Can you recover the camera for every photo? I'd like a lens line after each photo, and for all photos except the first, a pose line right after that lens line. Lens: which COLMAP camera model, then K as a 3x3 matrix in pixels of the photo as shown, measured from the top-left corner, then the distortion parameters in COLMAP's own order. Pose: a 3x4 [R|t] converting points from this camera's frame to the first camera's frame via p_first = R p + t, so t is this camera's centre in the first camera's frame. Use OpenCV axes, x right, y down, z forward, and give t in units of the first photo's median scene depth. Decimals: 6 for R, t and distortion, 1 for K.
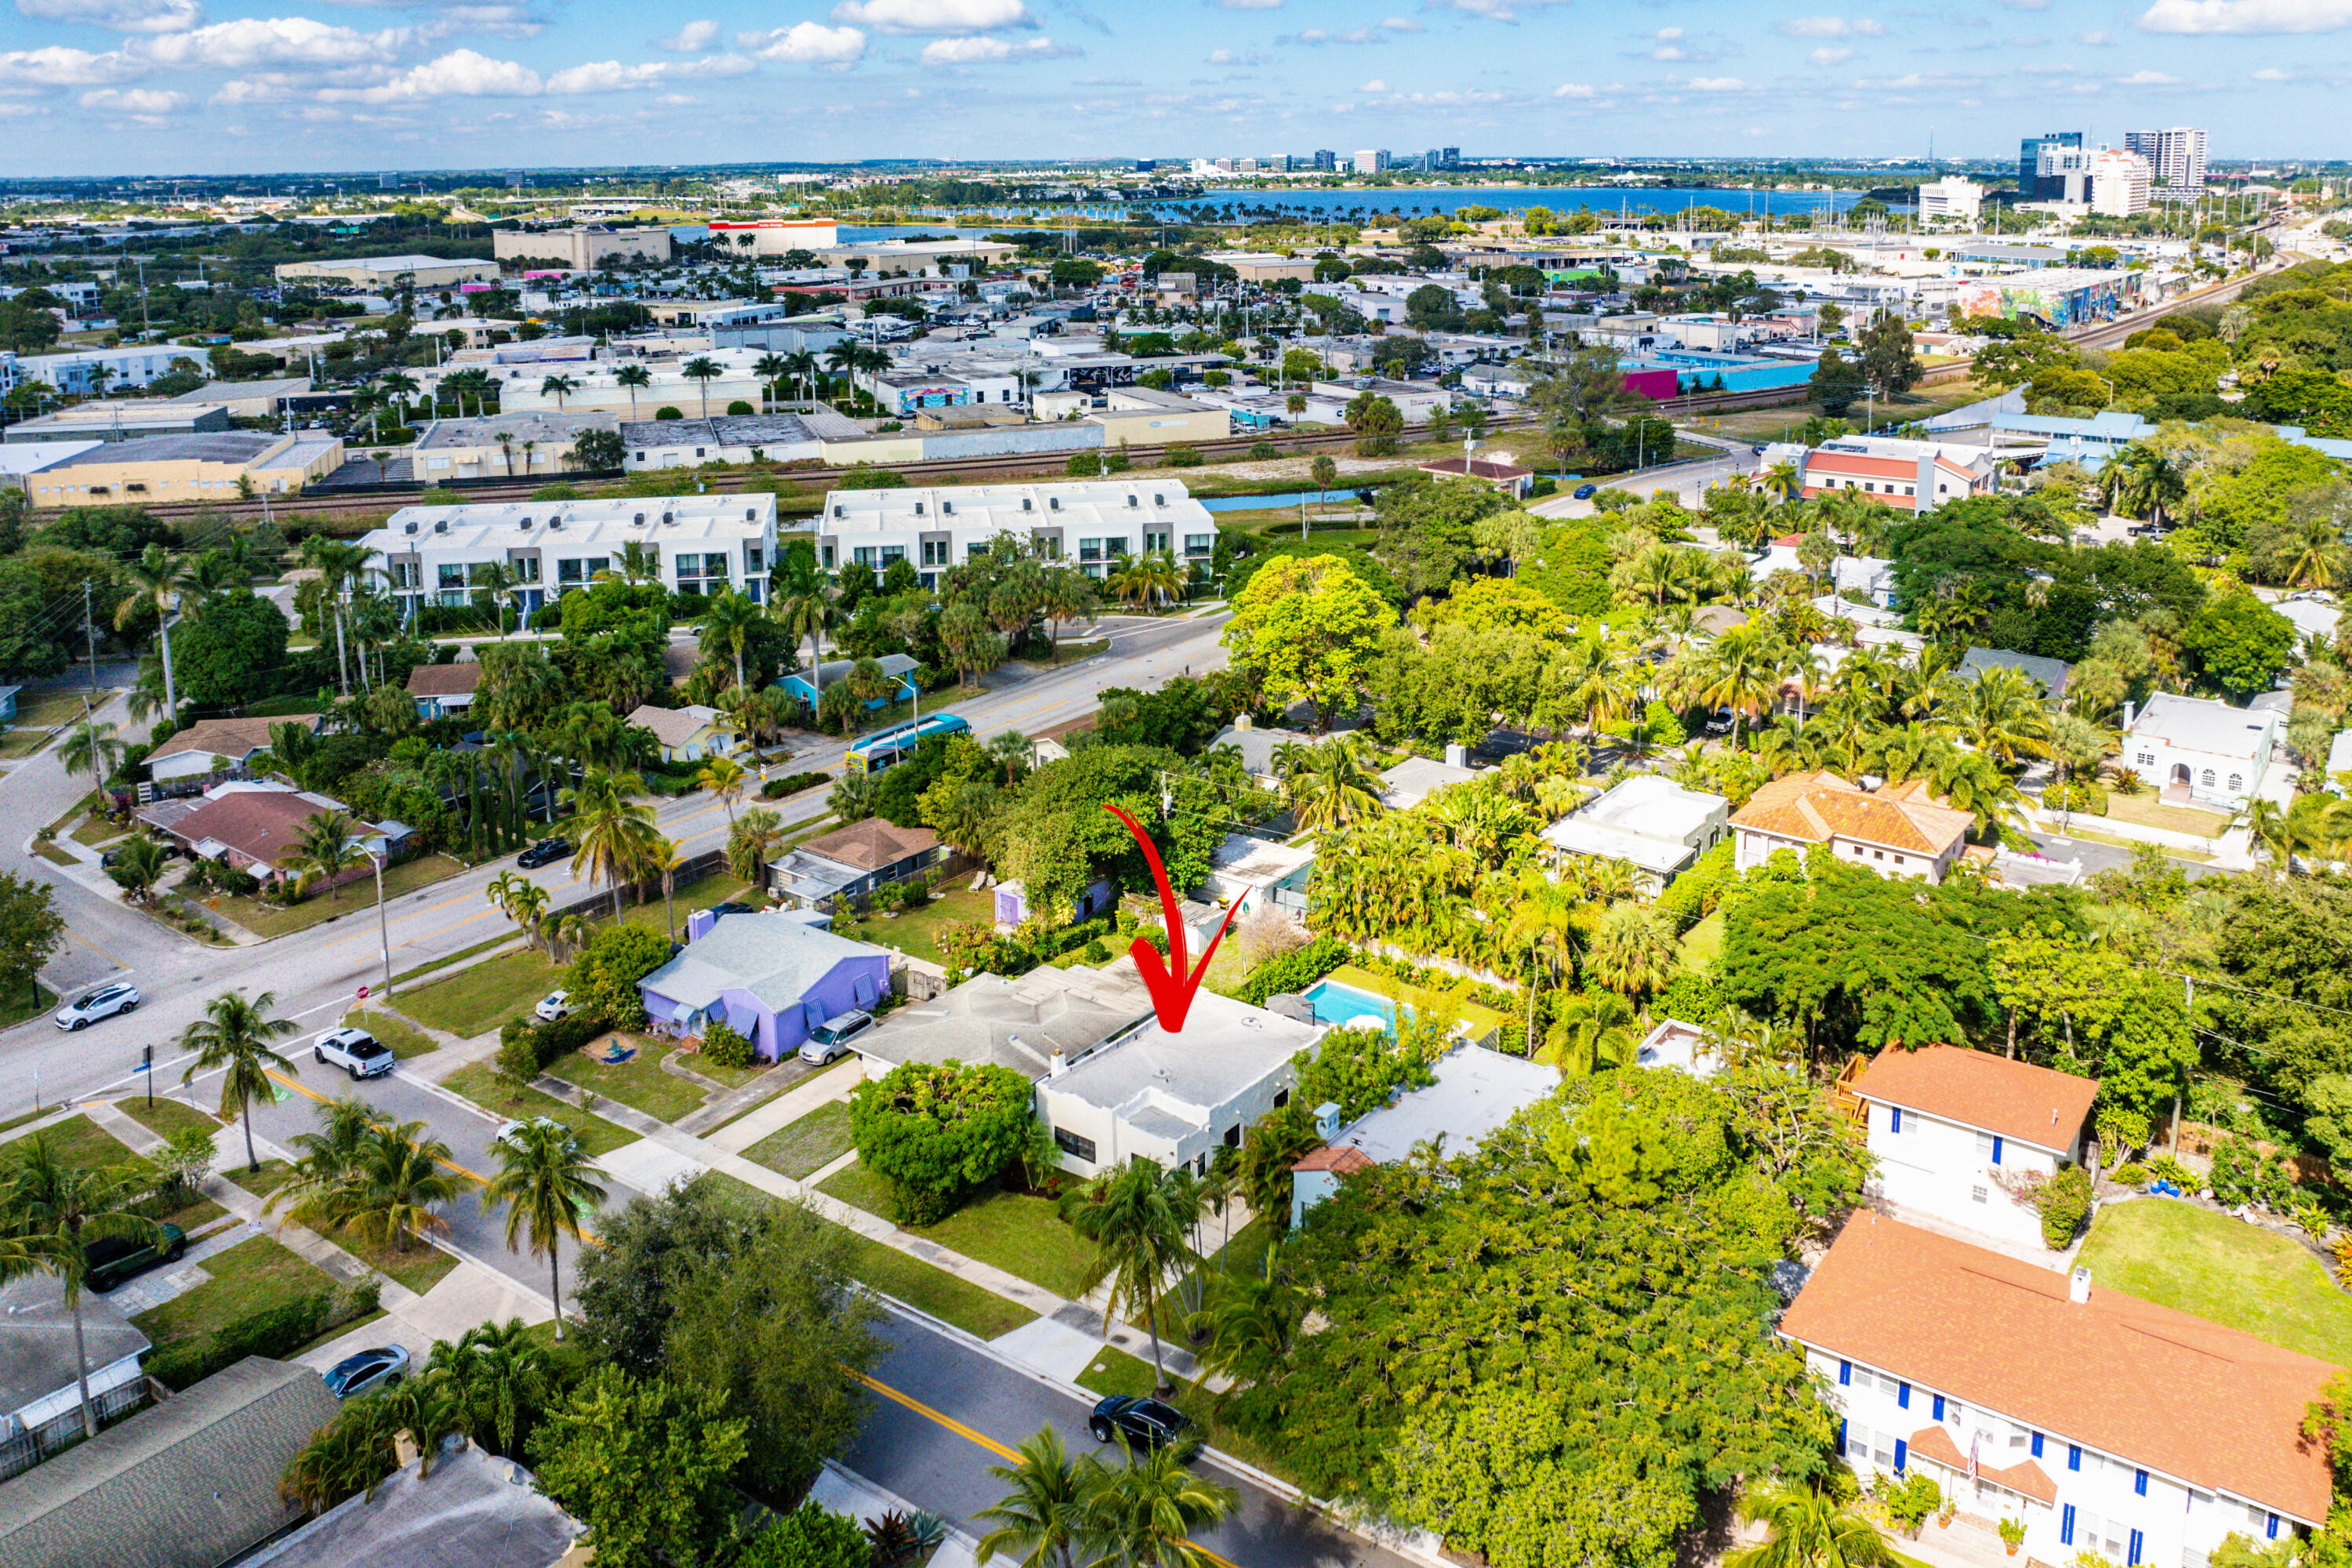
lens RADIAL K [[1723.8, 0, 1176.0], [0, 1723.8, 784.0], [0, 0, 1]] dist [-0.042328, 0.000818]
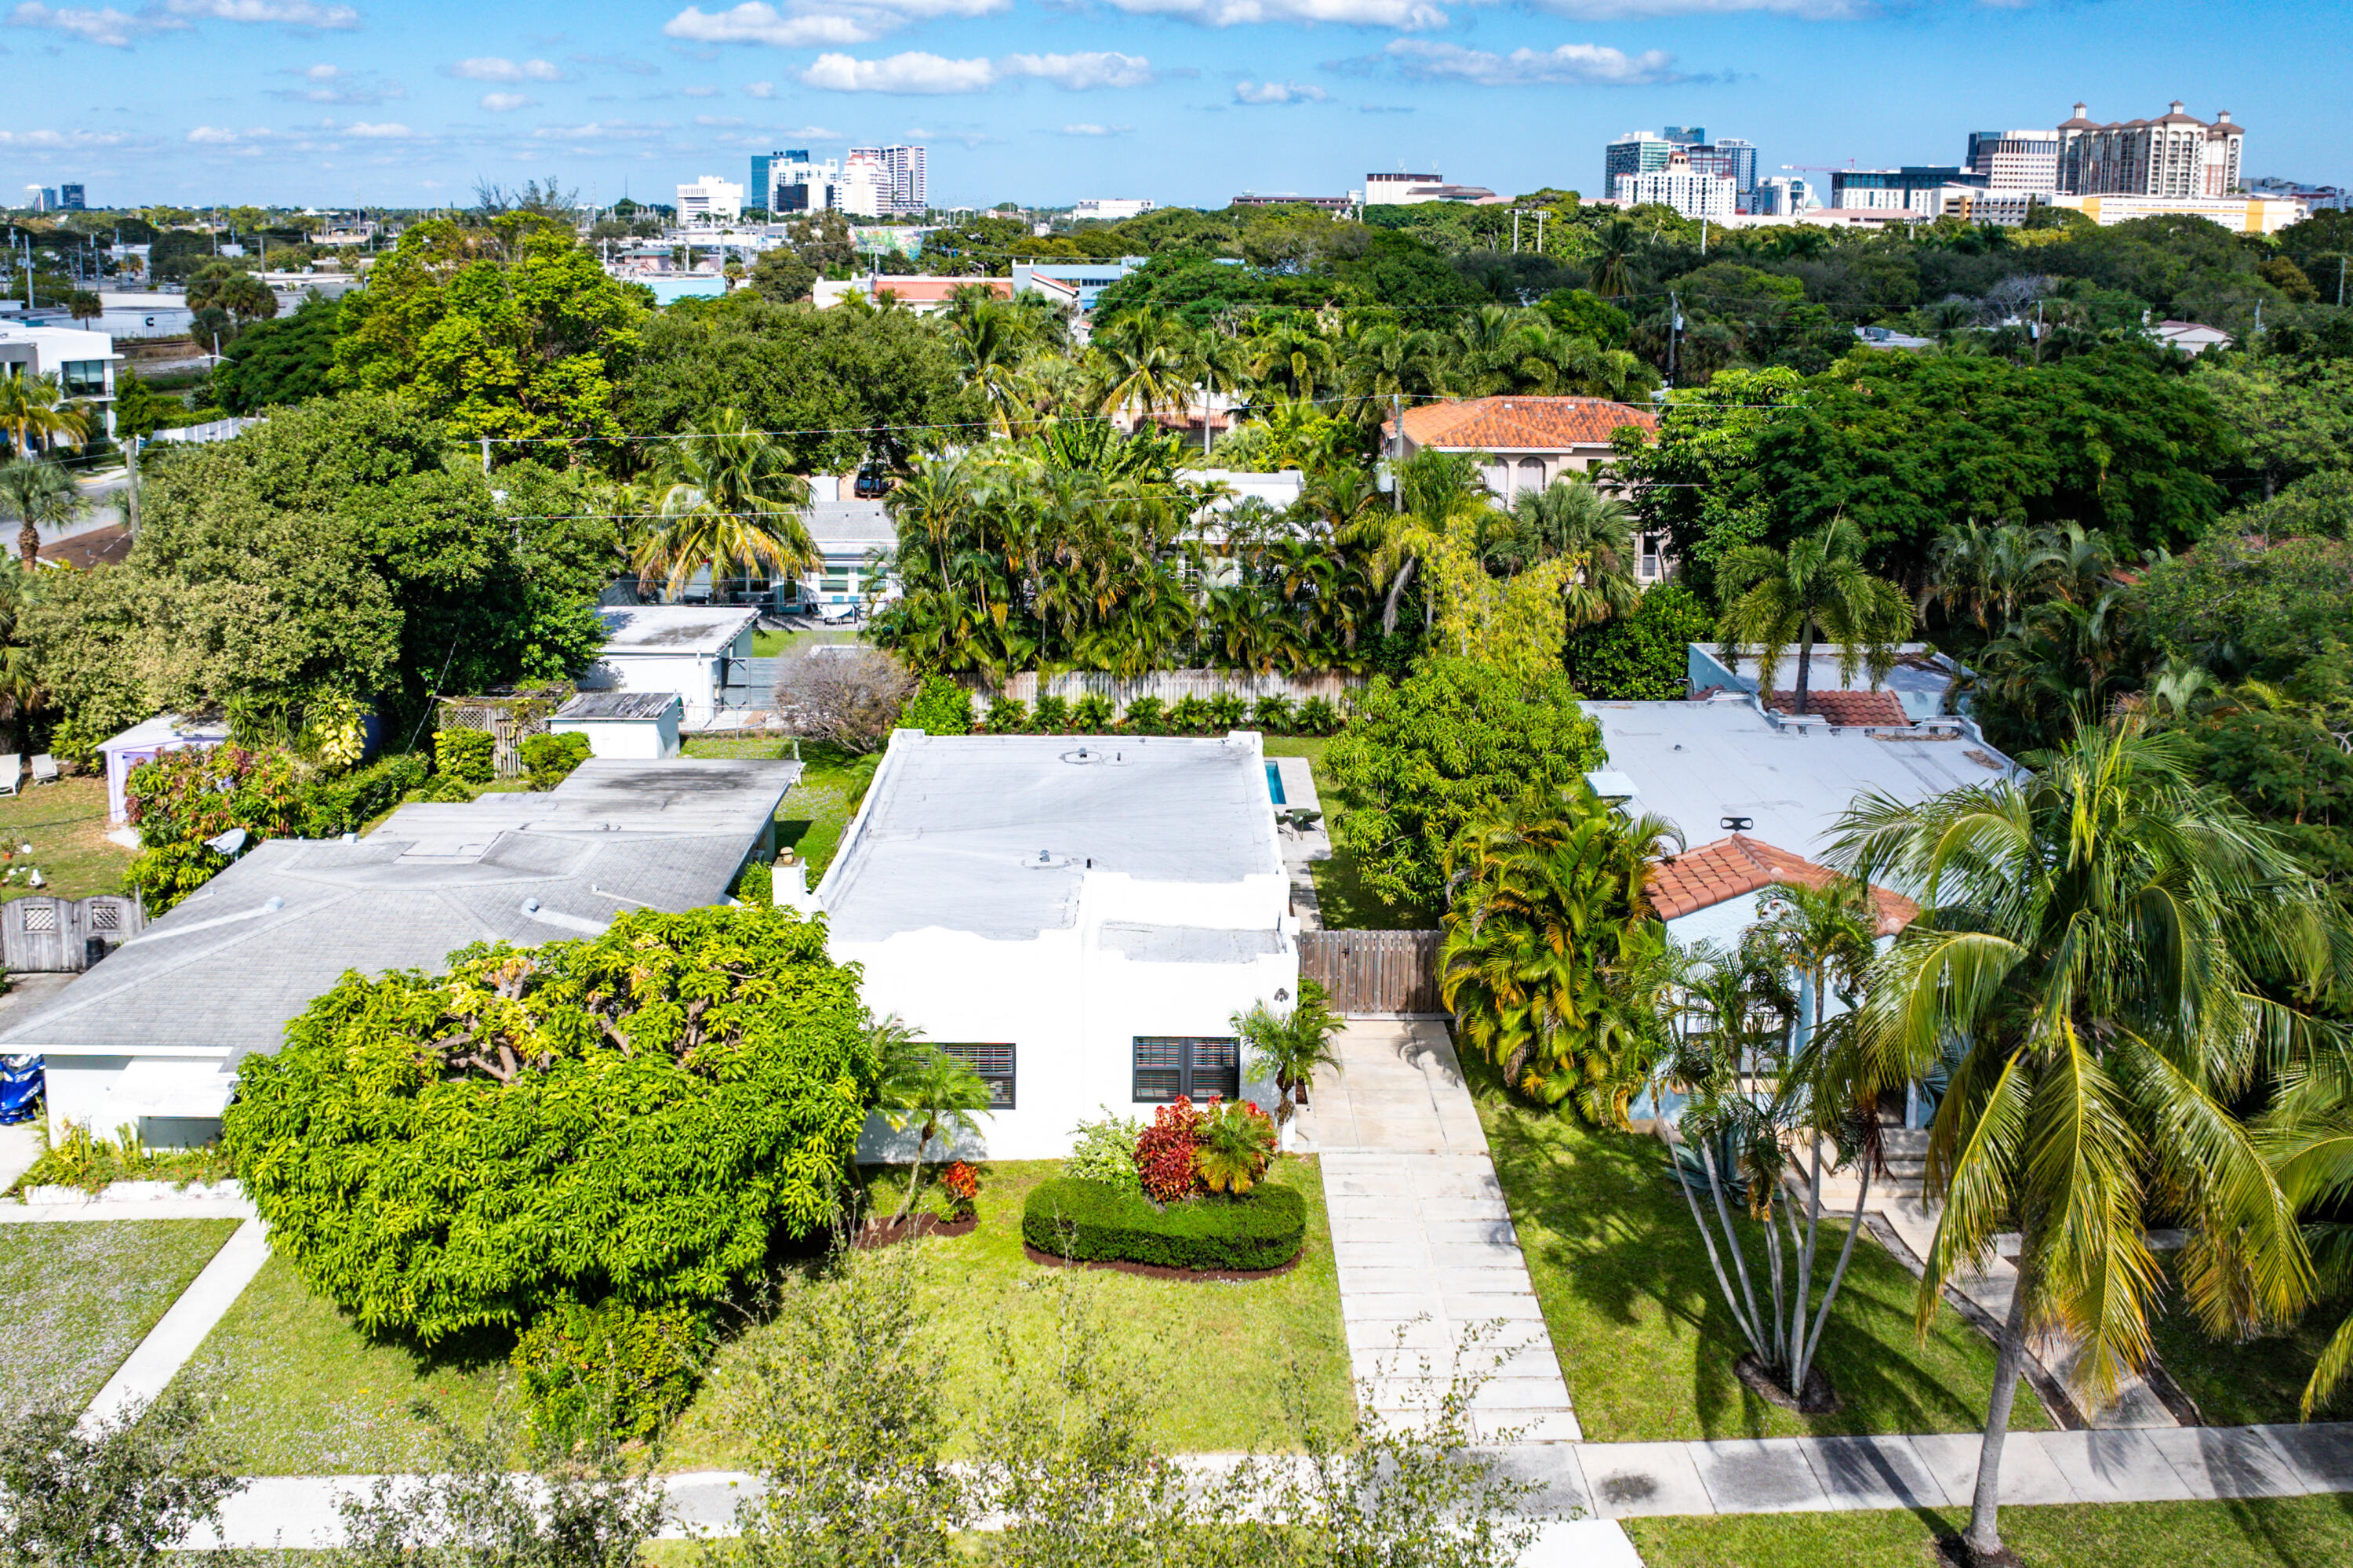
lens RADIAL K [[1724.6, 0, 1176.5], [0, 1724.6, 784.0], [0, 0, 1]] dist [-0.042328, 0.000818]
pose [[0.754411, -0.150065, 0.639018, -0.102793], [0.176405, 0.984053, 0.022832, 0.063054], [-0.632254, 0.095501, 0.768853, 0.287009]]
